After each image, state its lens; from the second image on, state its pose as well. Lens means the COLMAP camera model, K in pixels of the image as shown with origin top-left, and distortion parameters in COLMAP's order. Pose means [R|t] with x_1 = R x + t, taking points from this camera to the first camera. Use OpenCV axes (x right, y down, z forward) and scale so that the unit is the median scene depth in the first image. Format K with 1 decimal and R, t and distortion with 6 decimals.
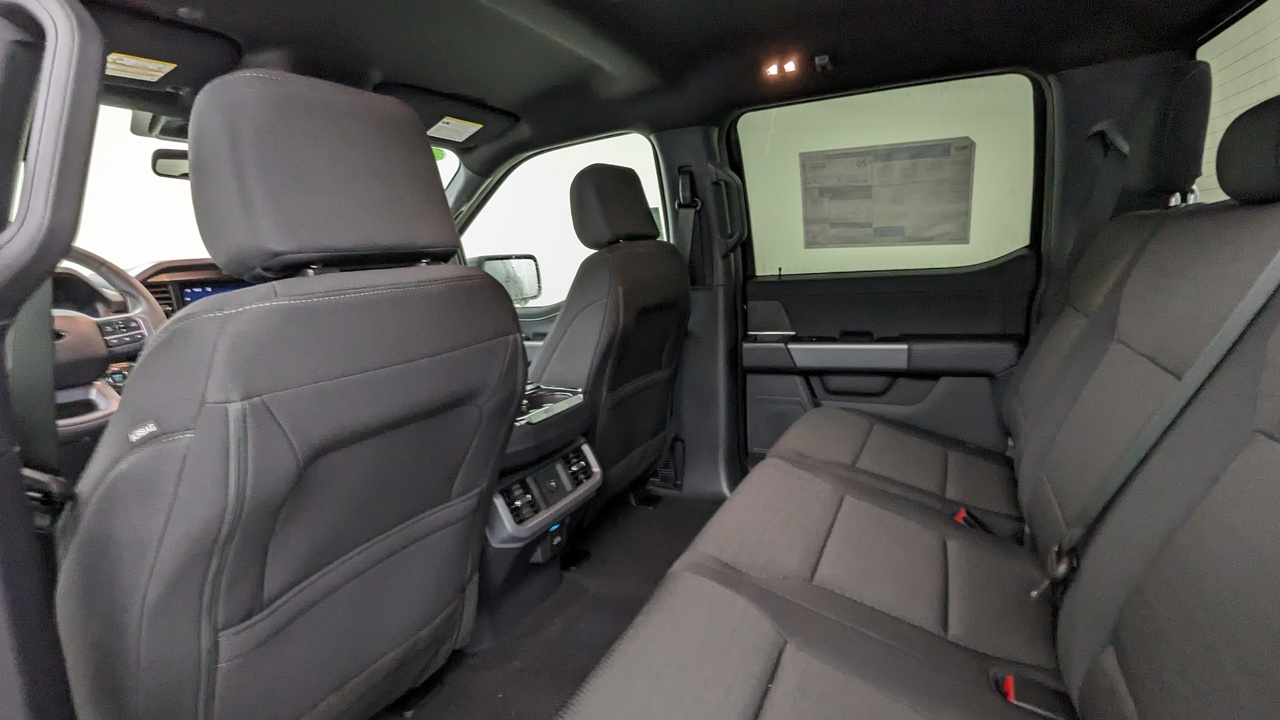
lens RADIAL K [[613.1, 0, 640.0], [0, 613.1, 360.0], [0, 0, 1]] dist [0.001148, -0.006092]
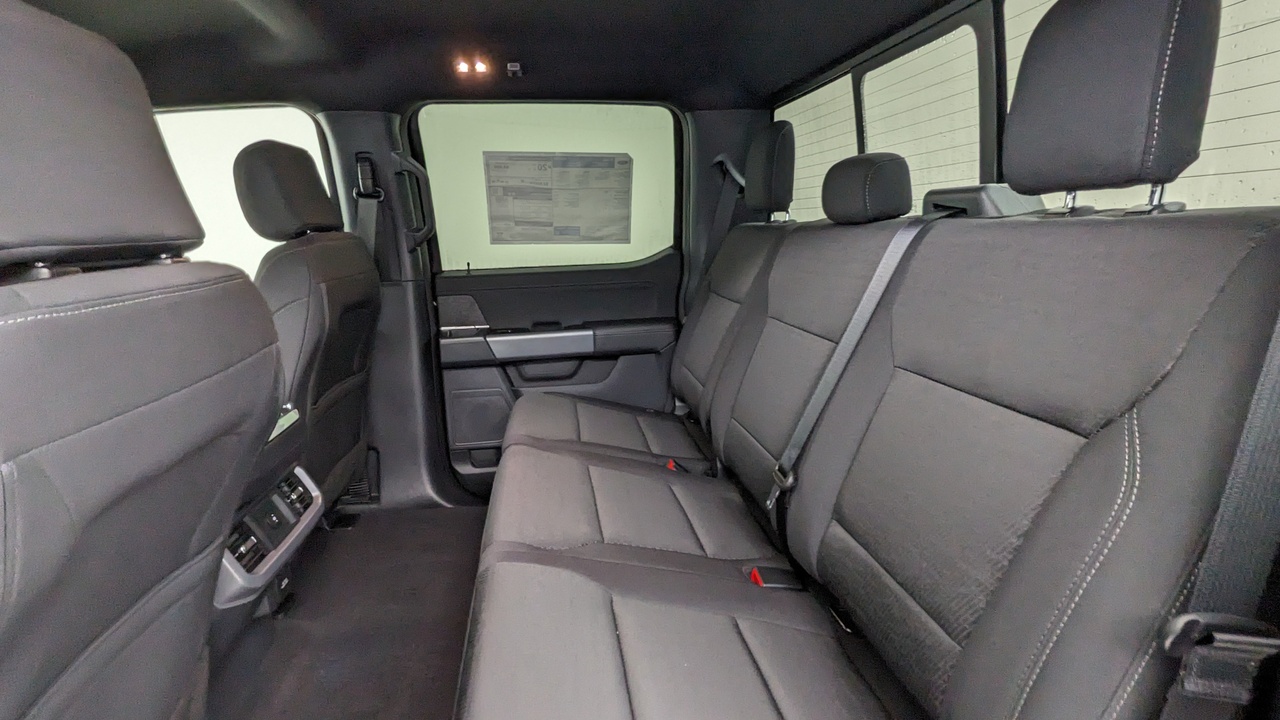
lens RADIAL K [[613.1, 0, 640.0], [0, 613.1, 360.0], [0, 0, 1]] dist [0.001148, -0.006092]
pose [[0.818624, -0.086487, 0.567780, -0.143532], [0.080190, 0.996125, 0.036118, -0.004905], [-0.568704, 0.015963, 0.822387, 0.010095]]
